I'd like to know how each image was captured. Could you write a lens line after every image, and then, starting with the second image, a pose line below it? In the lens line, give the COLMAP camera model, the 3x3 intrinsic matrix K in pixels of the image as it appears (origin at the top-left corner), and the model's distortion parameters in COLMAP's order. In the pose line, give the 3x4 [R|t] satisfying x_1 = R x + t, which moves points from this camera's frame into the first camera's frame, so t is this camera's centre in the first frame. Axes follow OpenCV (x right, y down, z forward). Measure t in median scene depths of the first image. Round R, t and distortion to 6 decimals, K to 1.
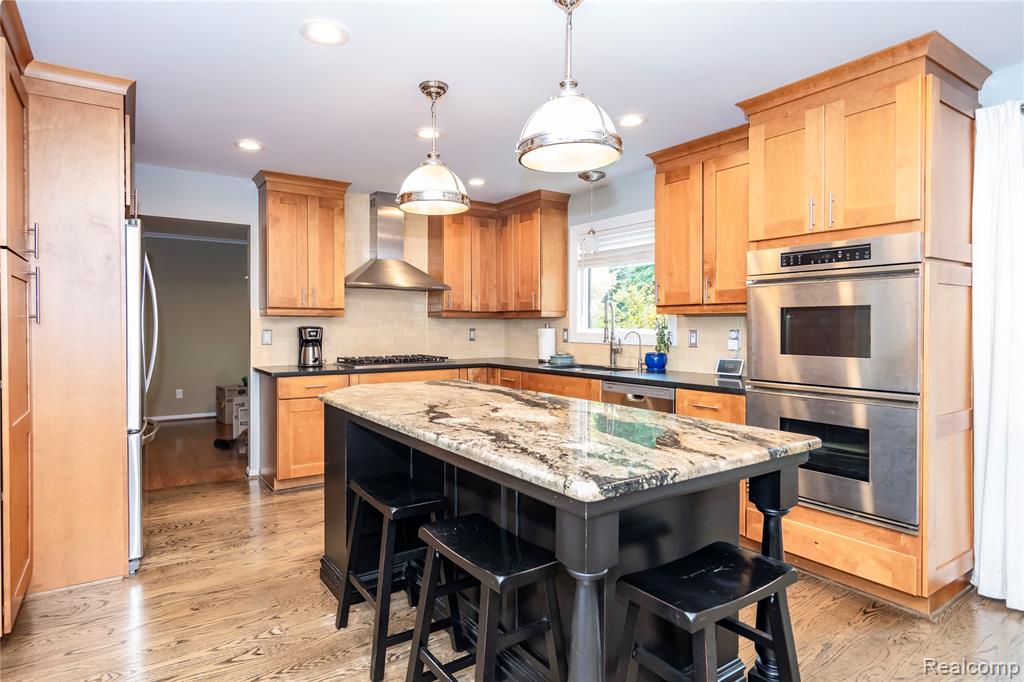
lens RADIAL K [[549.2, 0, 512.0], [0, 549.2, 341.0], [0, 0, 1]] dist [0.000692, -0.000078]
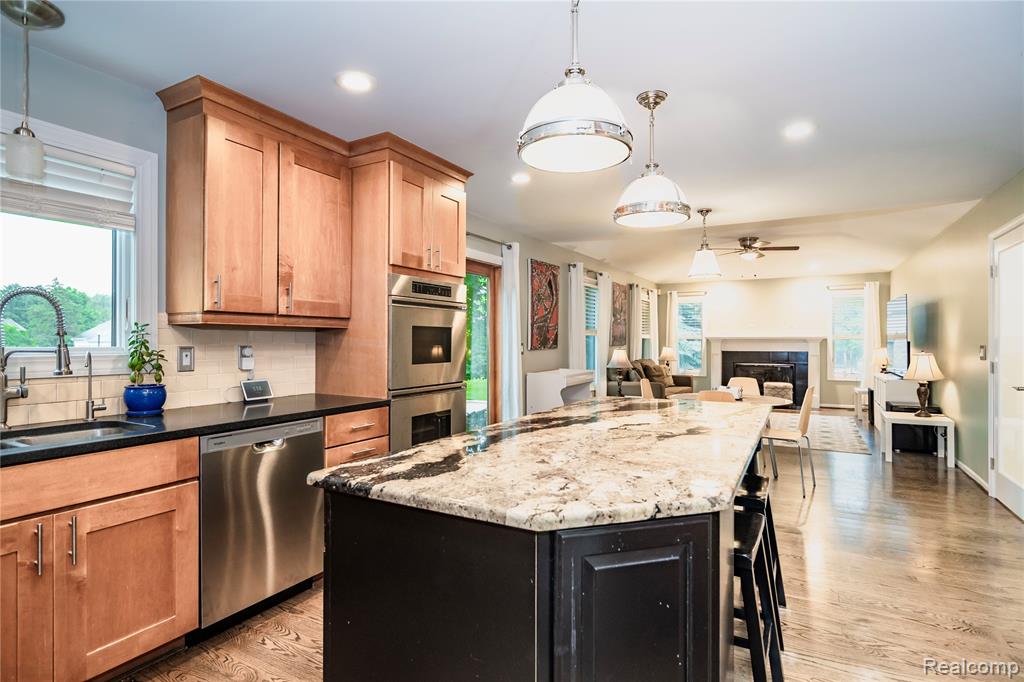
lens RADIAL K [[549.2, 0, 512.0], [0, 549.2, 341.0], [0, 0, 1]] dist [0.000692, -0.000078]
pose [[-0.455077, -0.000964, 0.890451, -0.568401], [0.025710, 0.999568, 0.014222, -0.031606], [-0.890081, 0.029366, -0.454856, 1.111044]]
